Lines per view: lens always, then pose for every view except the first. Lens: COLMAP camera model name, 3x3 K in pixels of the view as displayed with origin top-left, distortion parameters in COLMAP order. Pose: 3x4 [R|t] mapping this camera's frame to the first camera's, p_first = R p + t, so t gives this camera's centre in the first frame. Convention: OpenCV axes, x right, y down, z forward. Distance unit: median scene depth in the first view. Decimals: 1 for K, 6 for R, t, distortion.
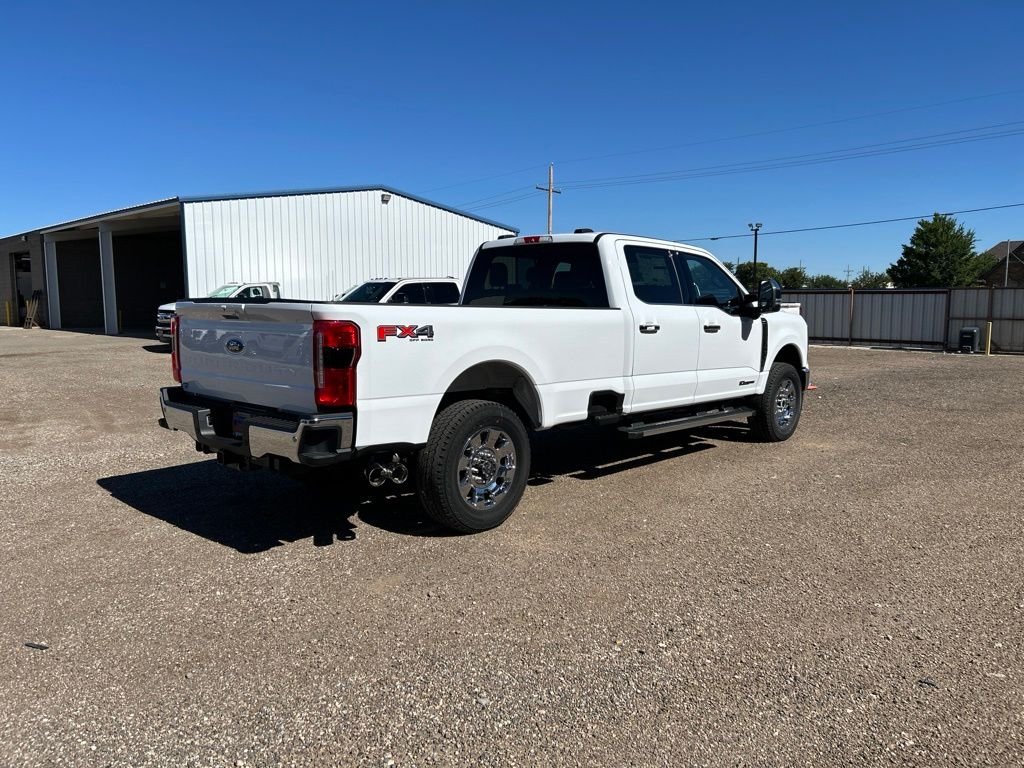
lens RADIAL K [[767.5, 0, 508.4], [0, 767.5, 388.1], [0, 0, 1]] dist [0.058275, -0.063151]
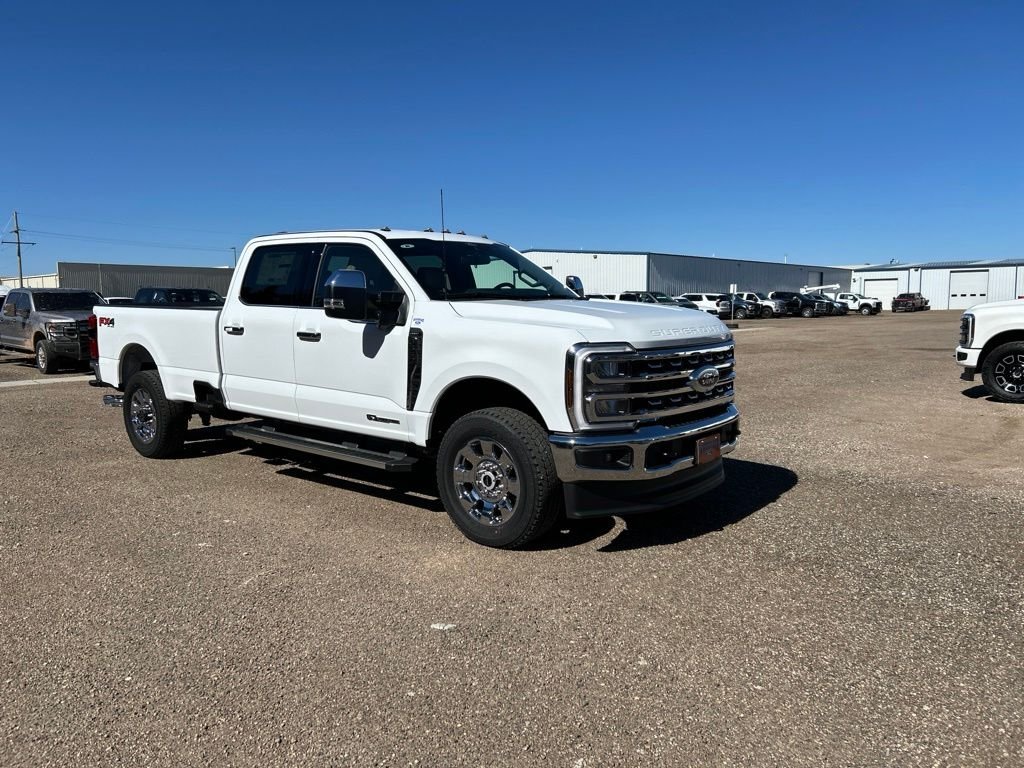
lens RADIAL K [[767.8, 0, 512.0], [0, 767.8, 384.0], [0, 0, 1]] dist [0.067306, -0.078397]
pose [[0.063914, 0.094920, -0.993431, 1.102652], [-0.112896, 0.989764, 0.087306, -0.123510], [0.991549, 0.106575, 0.073976, 1.166112]]
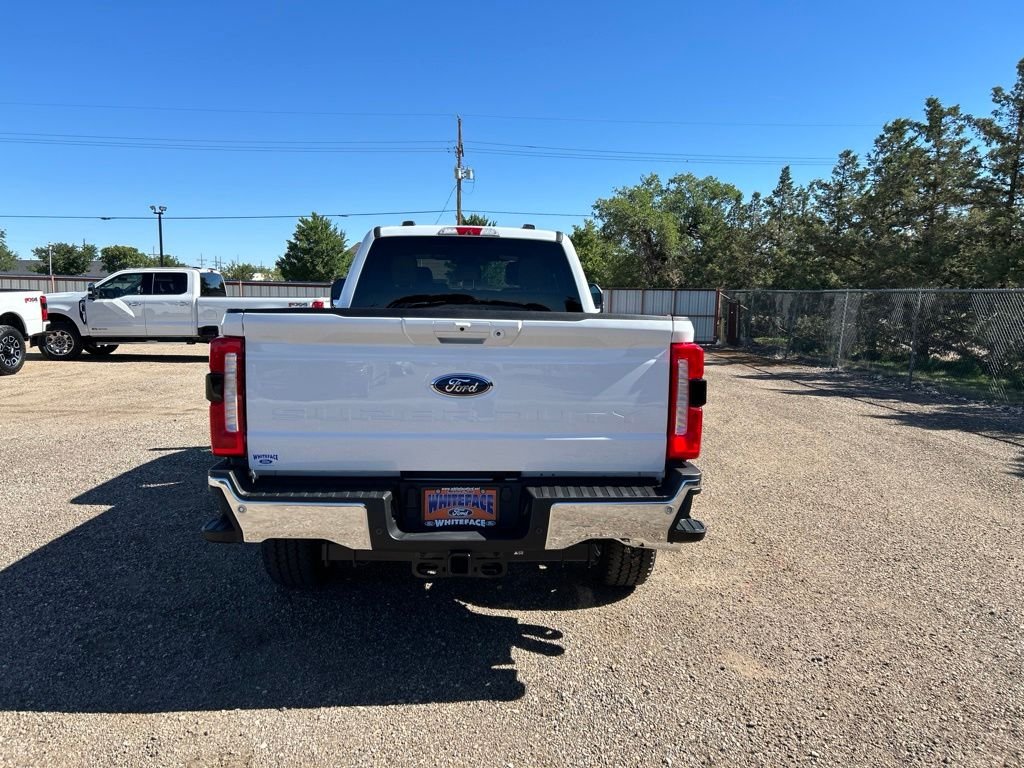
lens RADIAL K [[767.8, 0, 512.0], [0, 767.8, 384.0], [0, 0, 1]] dist [0.067306, -0.078397]
pose [[0.694374, -0.072266, 0.715976, -0.540310], [0.065393, 0.997165, 0.037227, -0.052995], [-0.716637, 0.020970, 0.697131, 0.368735]]
